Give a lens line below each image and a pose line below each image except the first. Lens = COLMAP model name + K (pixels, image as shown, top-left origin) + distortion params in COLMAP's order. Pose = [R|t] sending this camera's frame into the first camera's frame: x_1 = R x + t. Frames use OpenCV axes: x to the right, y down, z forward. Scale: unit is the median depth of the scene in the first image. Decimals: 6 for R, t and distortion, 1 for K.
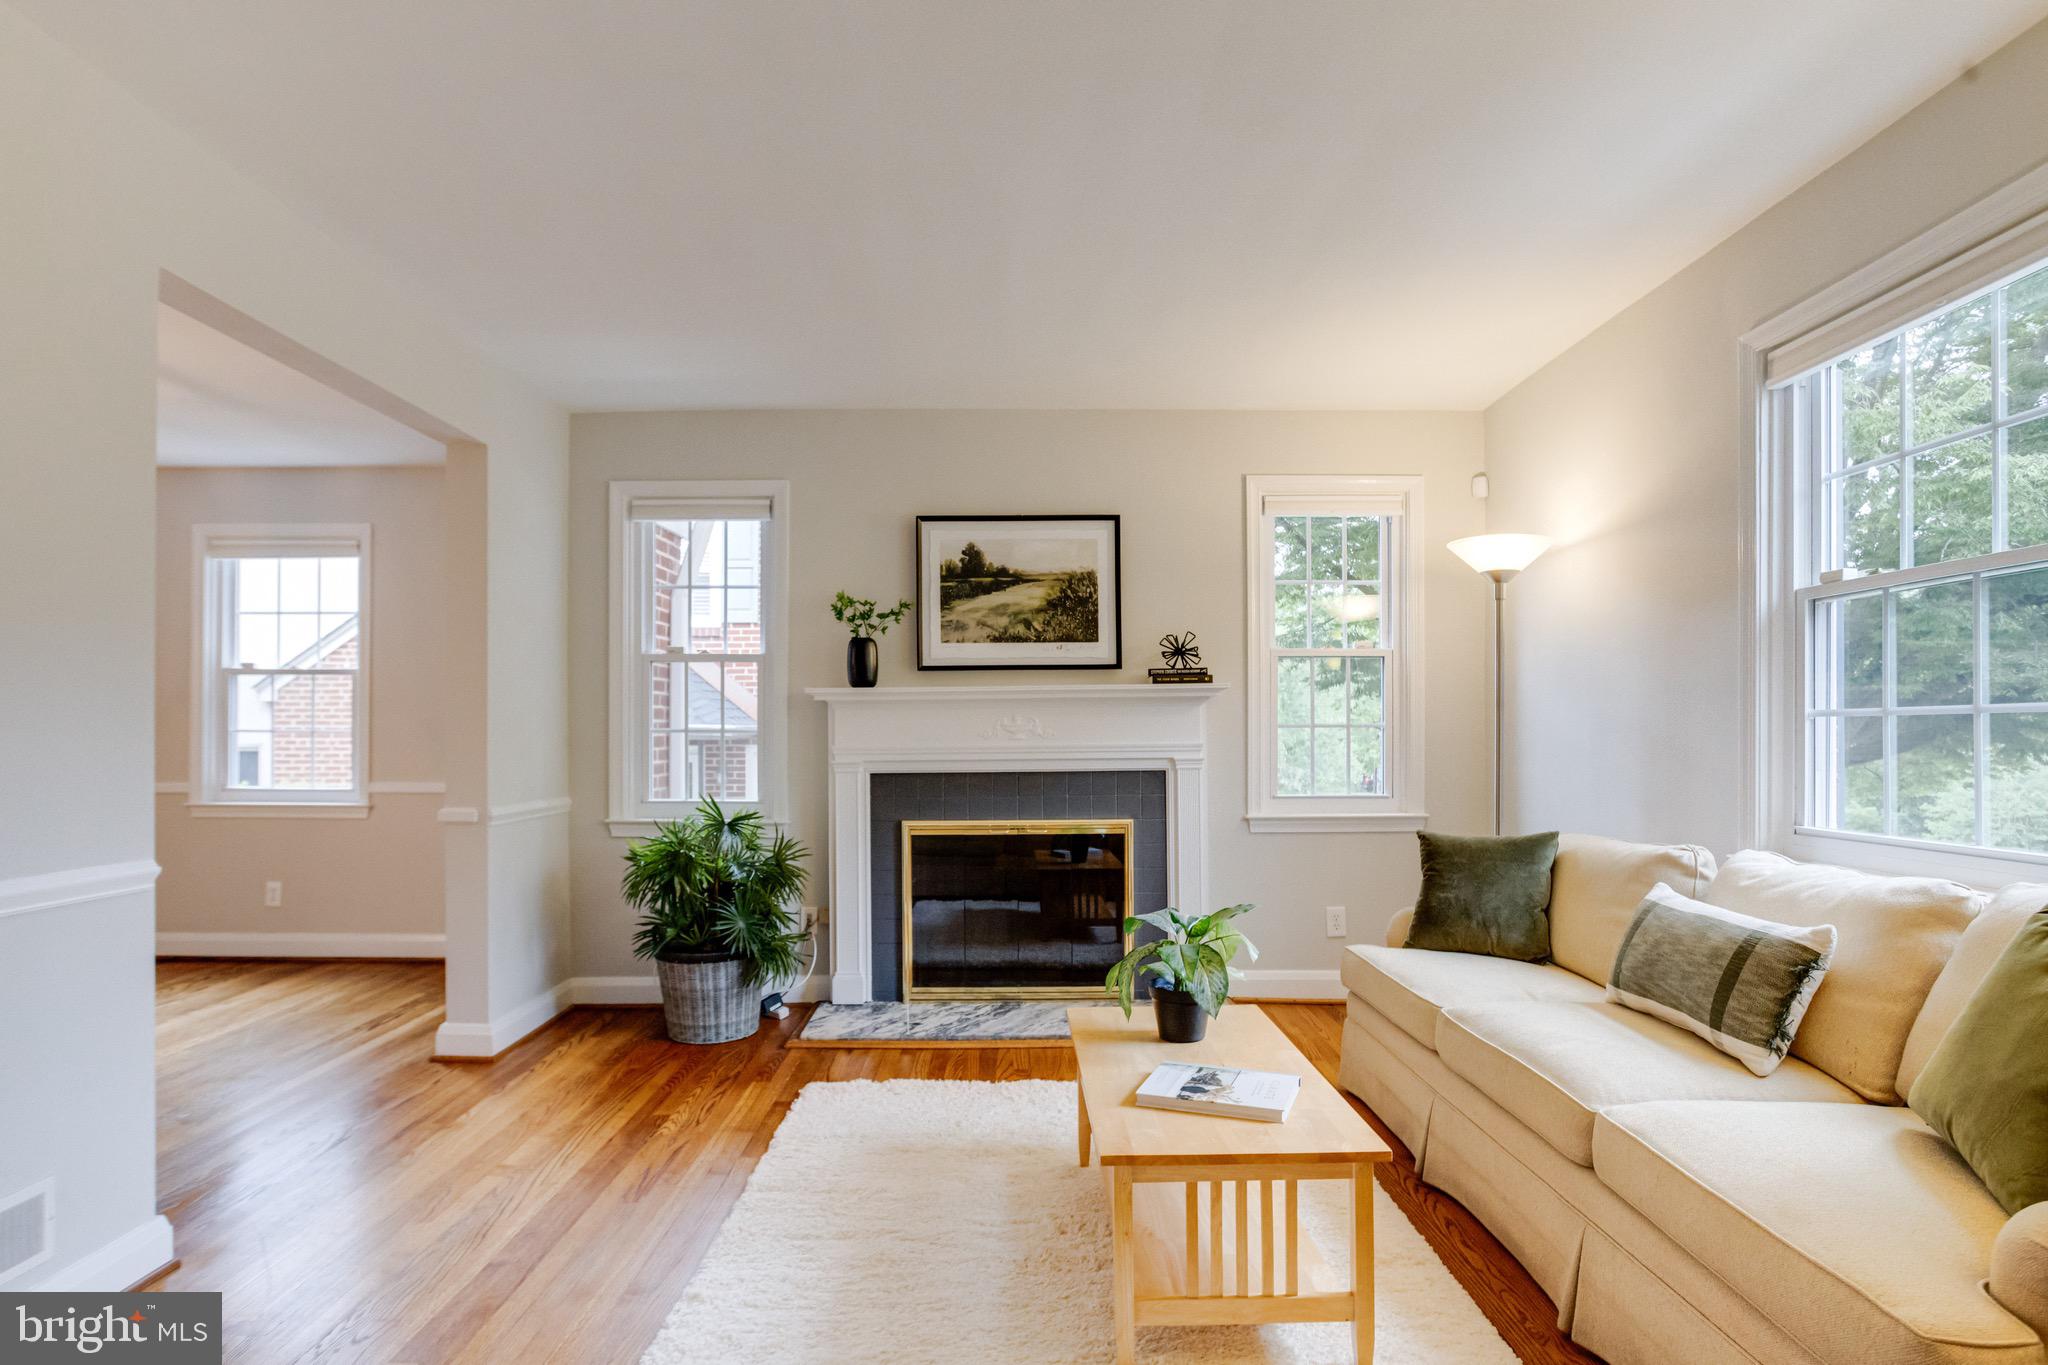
lens RADIAL K [[1086.3, 0, 989.5], [0, 1086.3, 746.6], [0, 0, 1]] dist [-0.022941, 0.000321]
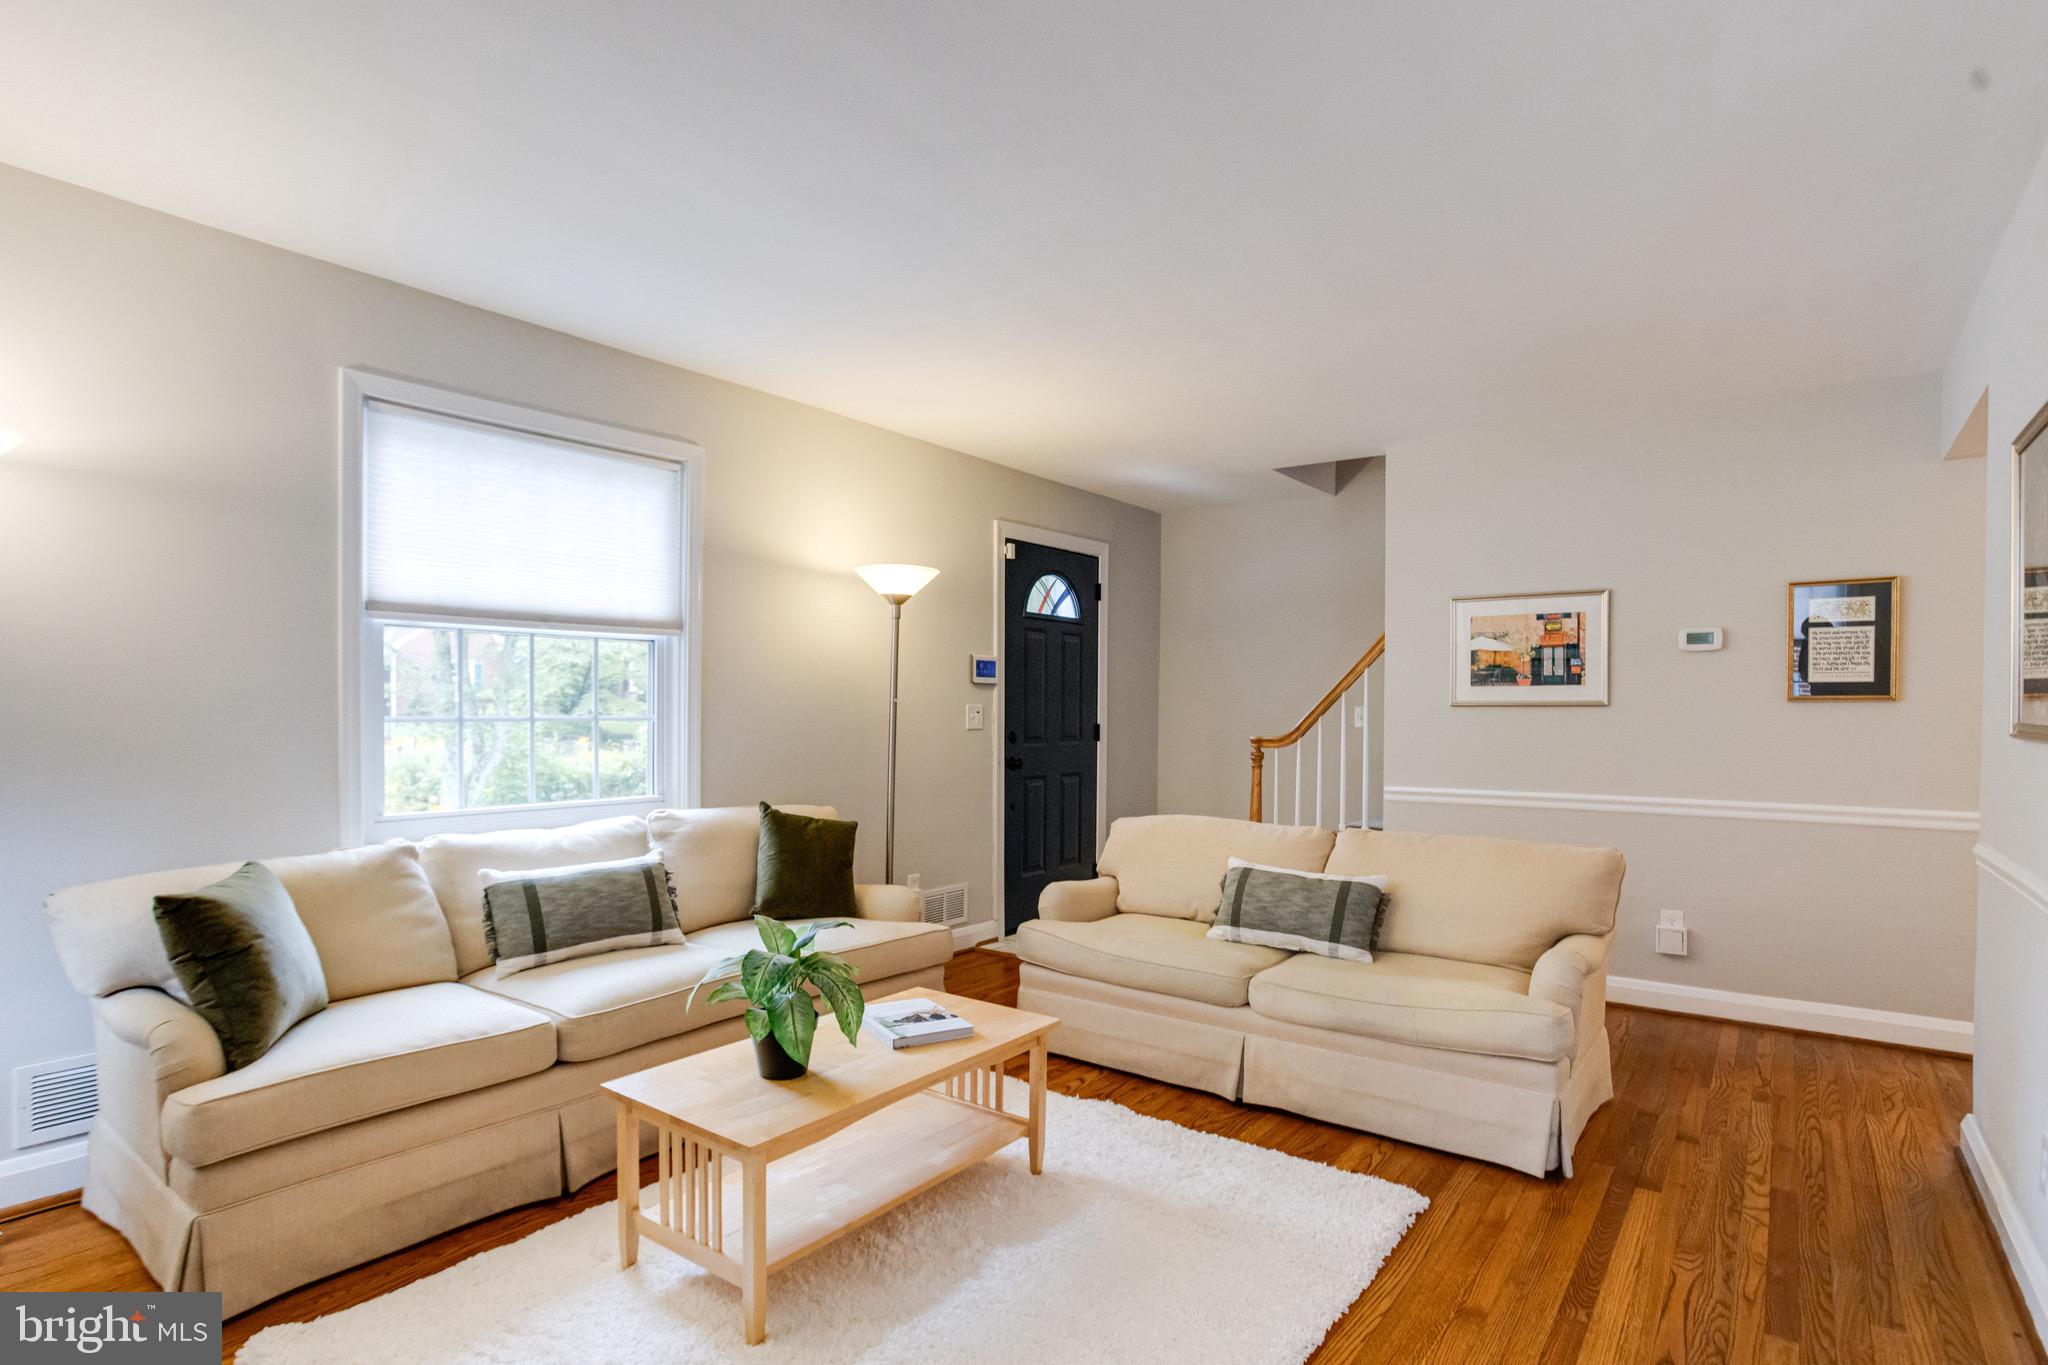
lens RADIAL K [[1056.4, 0, 1021.7], [0, 1056.4, 712.8], [0, 0, 1]] dist [-0.026633, 0.001735]
pose [[-0.800871, -0.003976, 0.598824, -0.311903], [0.005191, 0.999894, 0.013581, -0.030289], [-0.598815, 0.013985, -0.800765, 0.944258]]
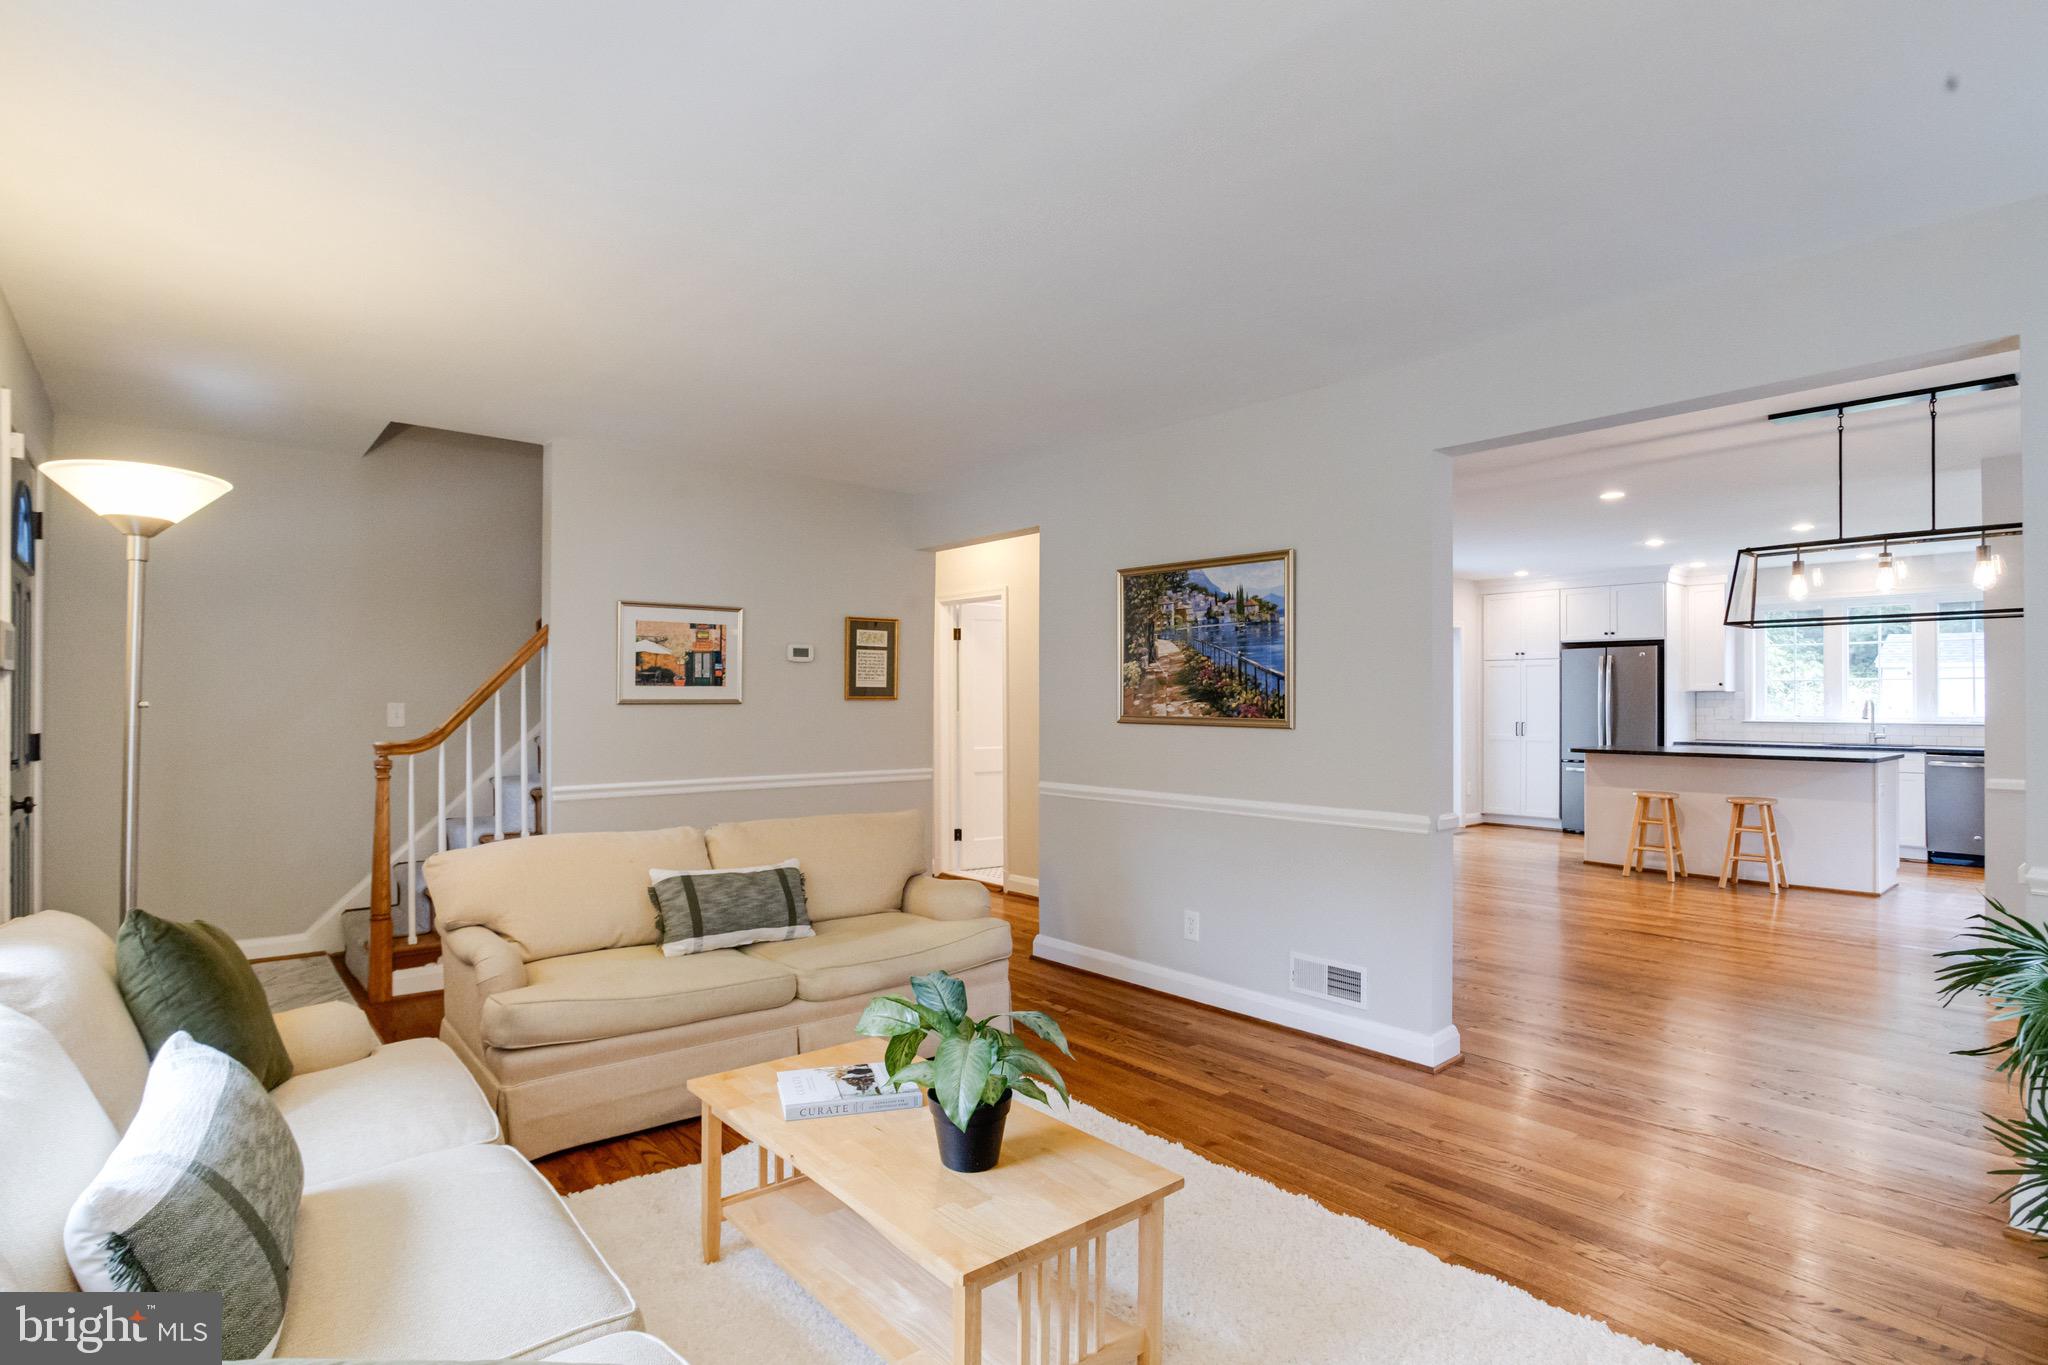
lens RADIAL K [[1029.0, 0, 1006.7], [0, 1029.0, 696.0], [0, 0, 1]] dist [-0.041288, 0.016468]
pose [[-0.771341, -0.000926, -0.636422, 0.367526], [-0.008269, 0.999929, 0.008568, -0.042014], [0.636369, 0.011872, -0.771294, 0.930761]]
